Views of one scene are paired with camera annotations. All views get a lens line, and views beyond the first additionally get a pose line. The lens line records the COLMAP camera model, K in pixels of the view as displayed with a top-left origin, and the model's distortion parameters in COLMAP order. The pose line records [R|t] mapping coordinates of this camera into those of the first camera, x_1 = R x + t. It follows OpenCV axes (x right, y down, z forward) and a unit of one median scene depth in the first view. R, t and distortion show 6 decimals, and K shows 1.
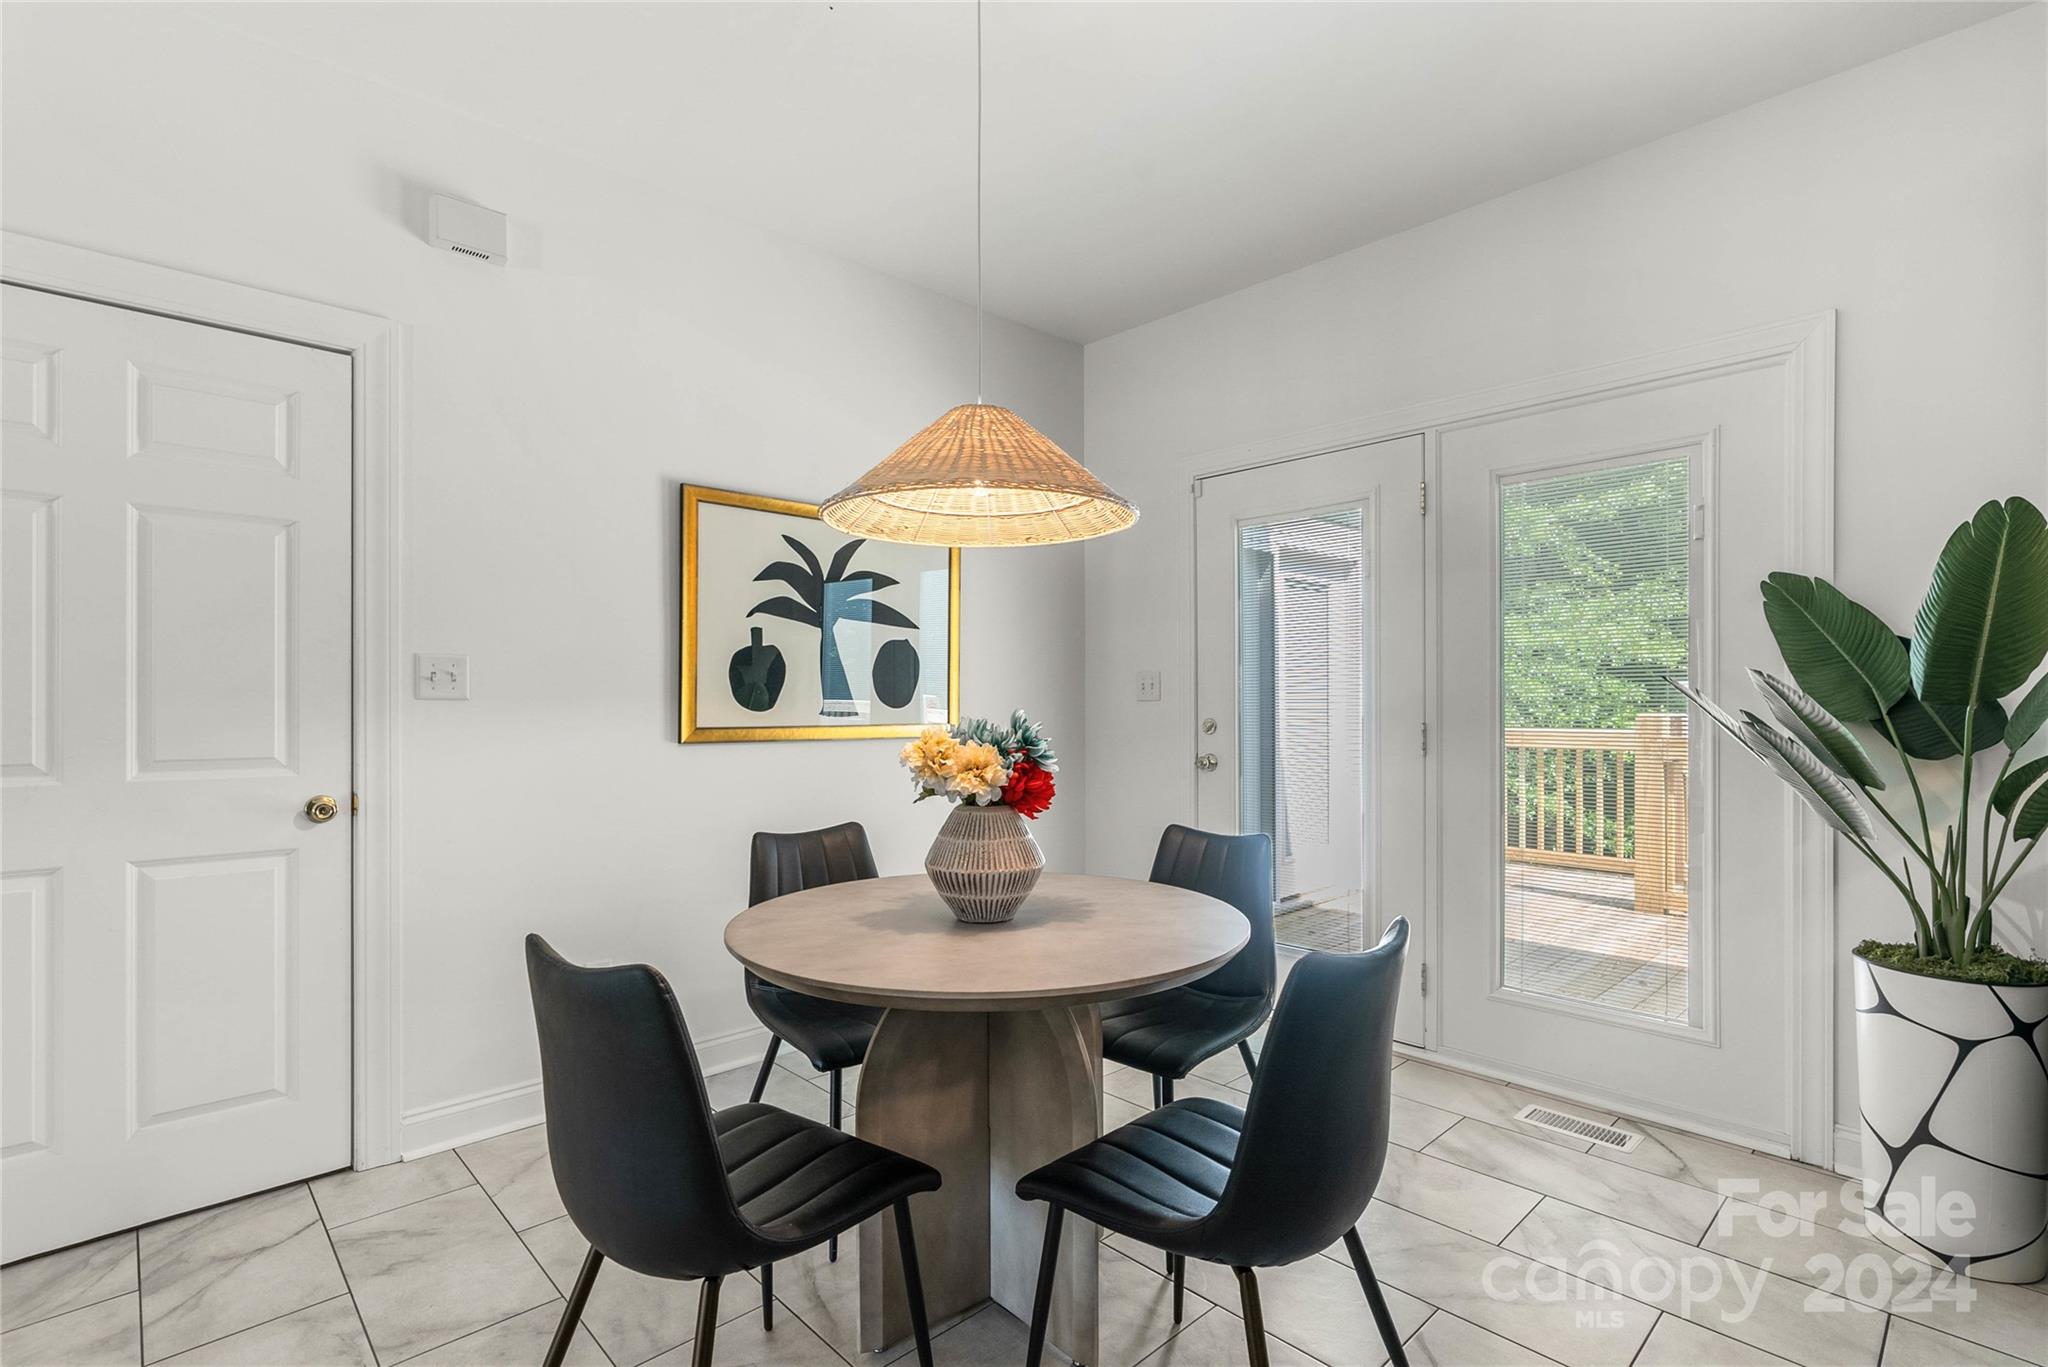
lens RADIAL K [[948.1, 0, 1025.9], [0, 948.1, 704.5], [0, 0, 1]] dist [0.000051, 0.000296]
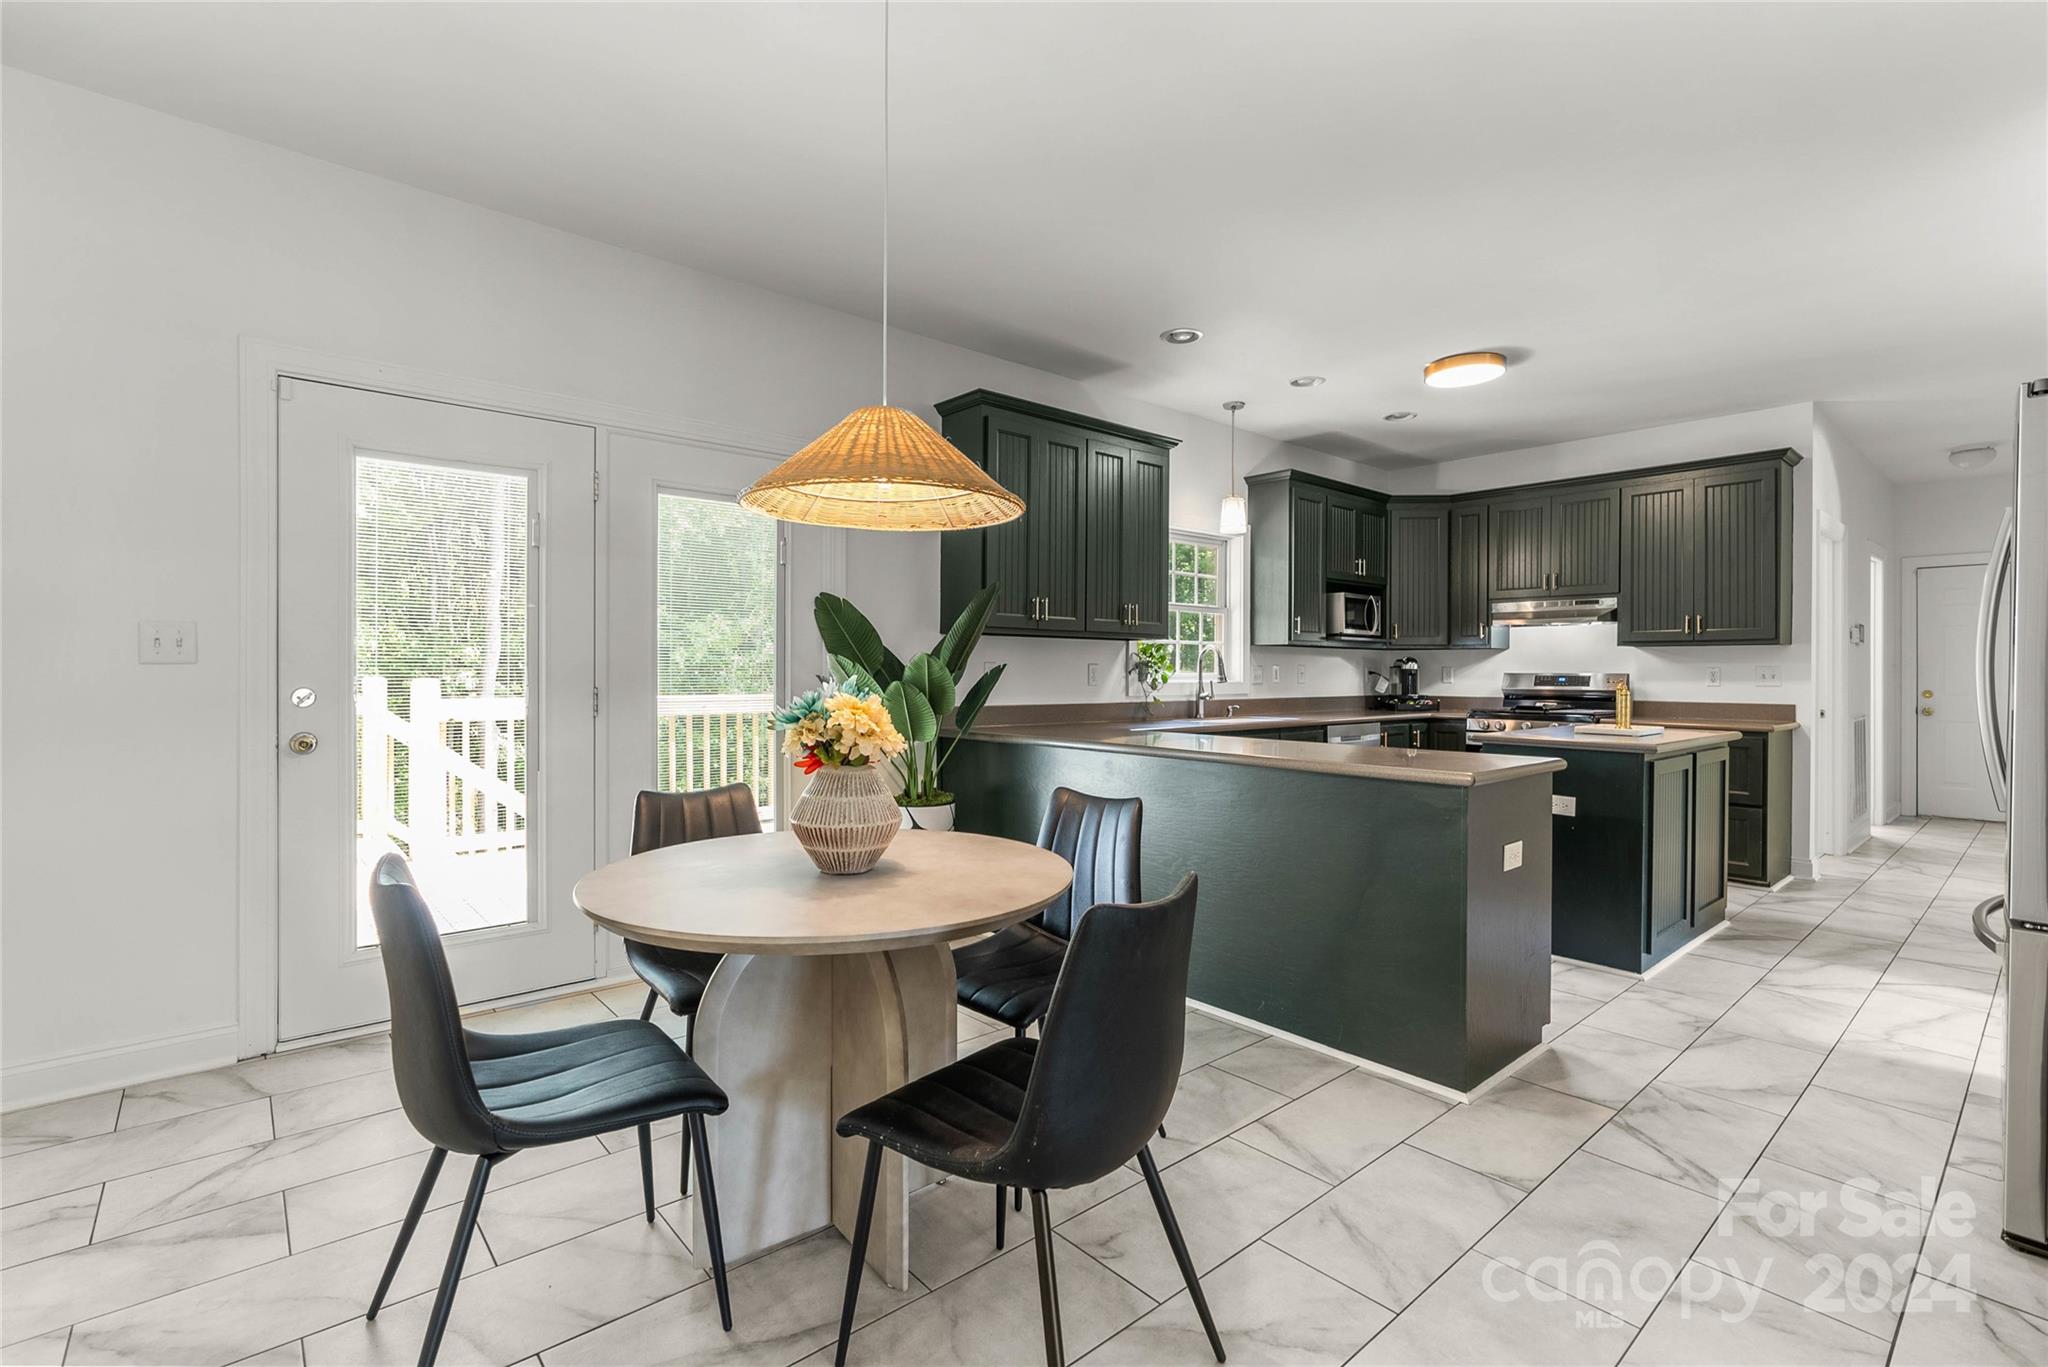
lens RADIAL K [[925.8, 0, 1029.0], [0, 925.8, 674.9], [0, 0, 1]] dist [-0.000123, 0.000480]
pose [[0.044988, -0.004316, 0.998978, -0.888815], [-0.001904, 0.999988, 0.004406, -0.002982], [-0.998986, -0.002101, 0.044980, 0.612308]]
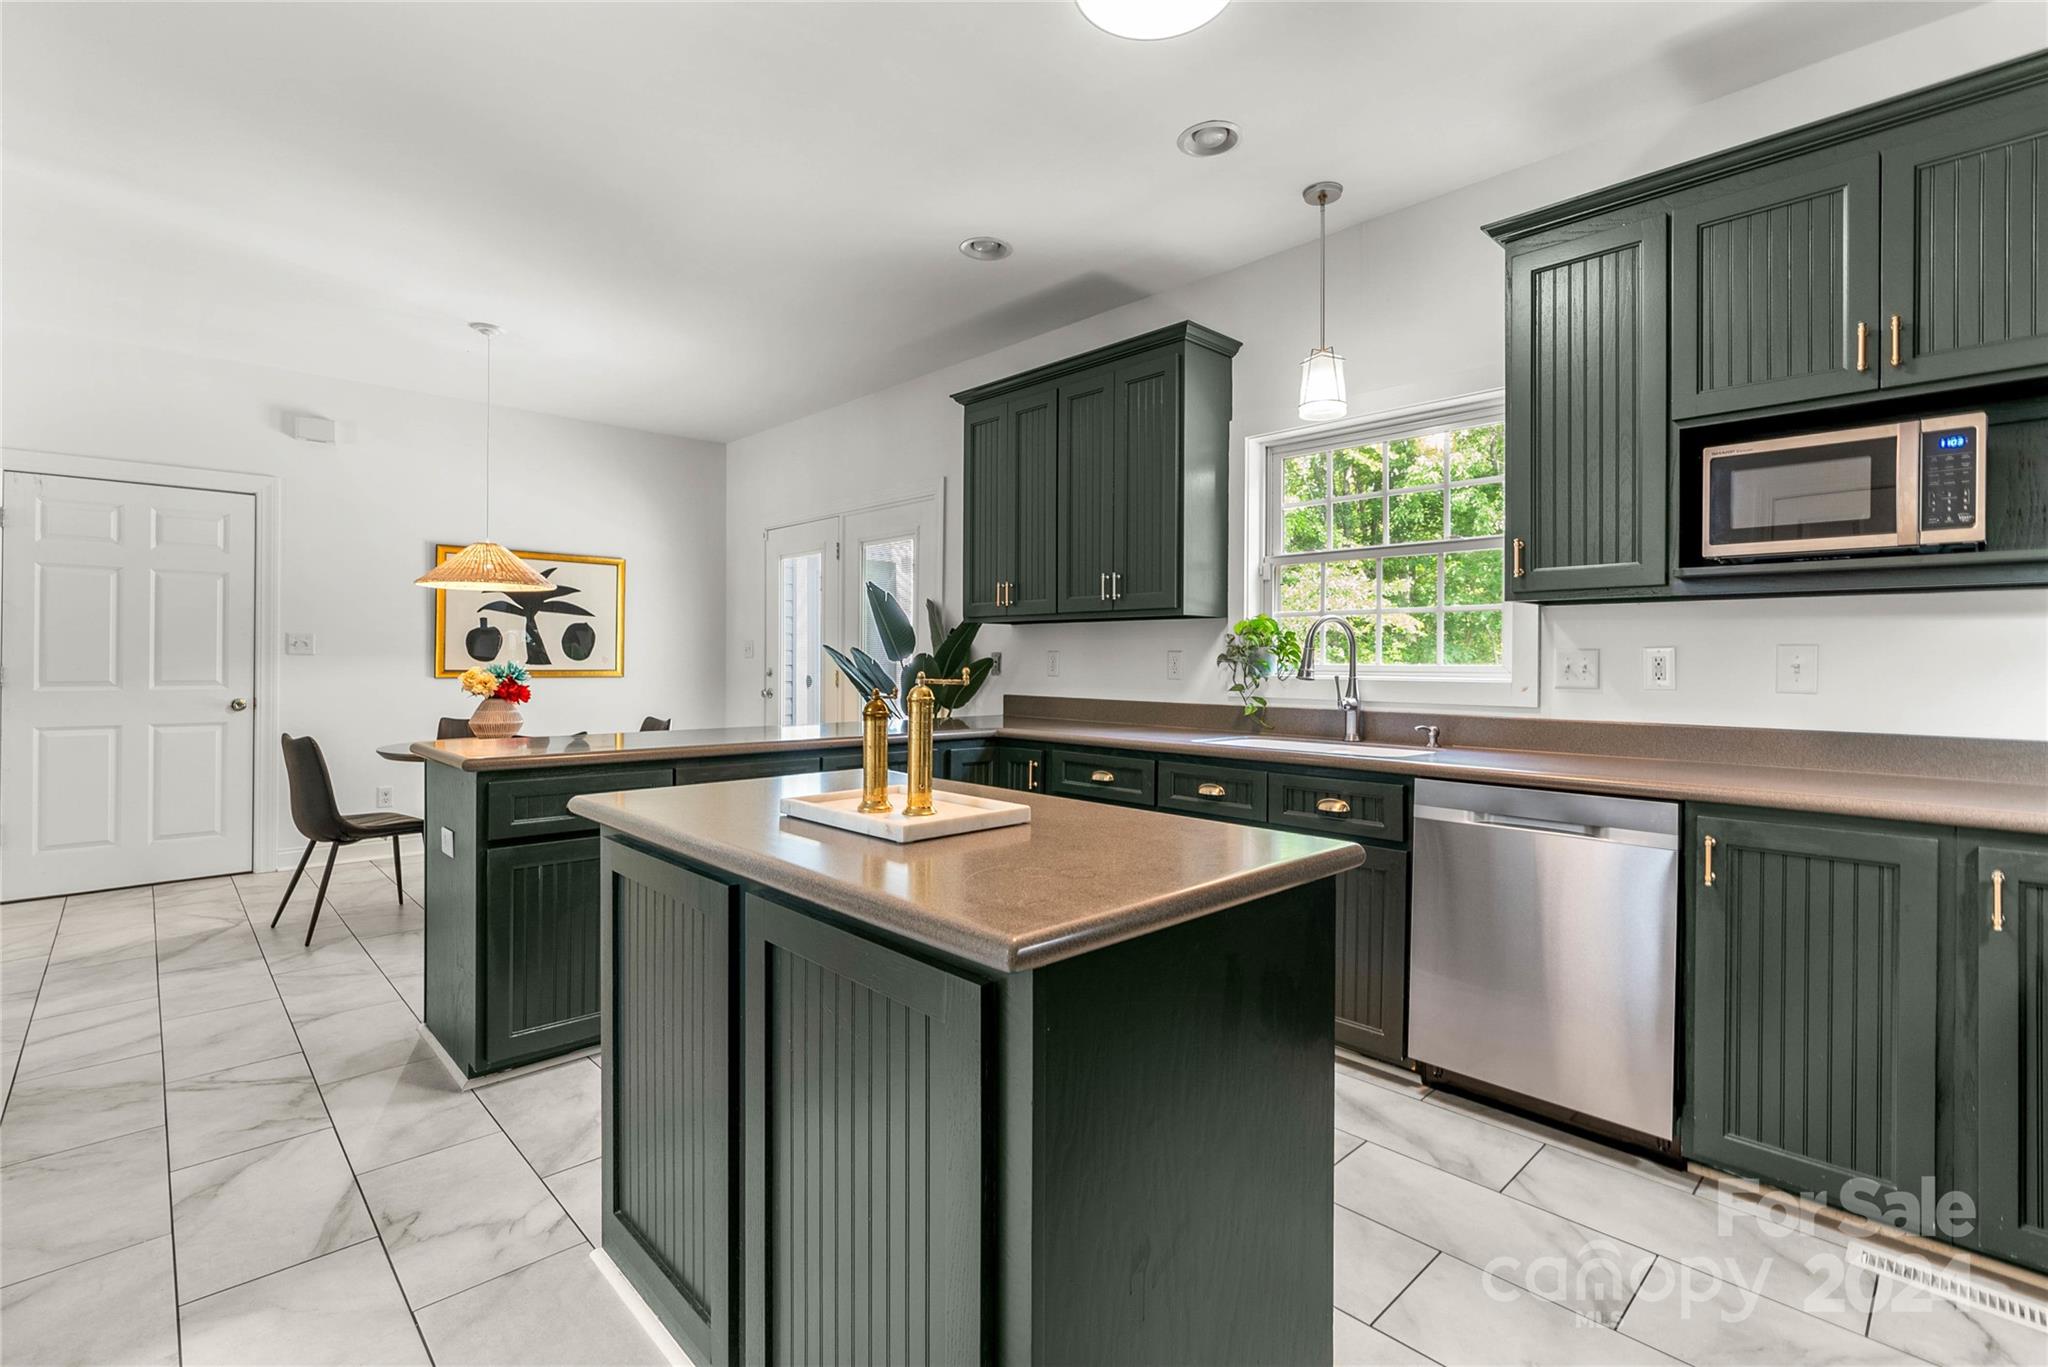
lens RADIAL K [[926.8, 0, 1028.0], [0, 926.8, 658.3], [0, 0, 1]] dist [0.000722, 0.000027]
pose [[0.999986, 0.005116, 0.001558, 1.097218], [-0.005111, 0.999980, -0.003599, 0.001764], [-0.001576, 0.003591, 0.999992, -1.166330]]
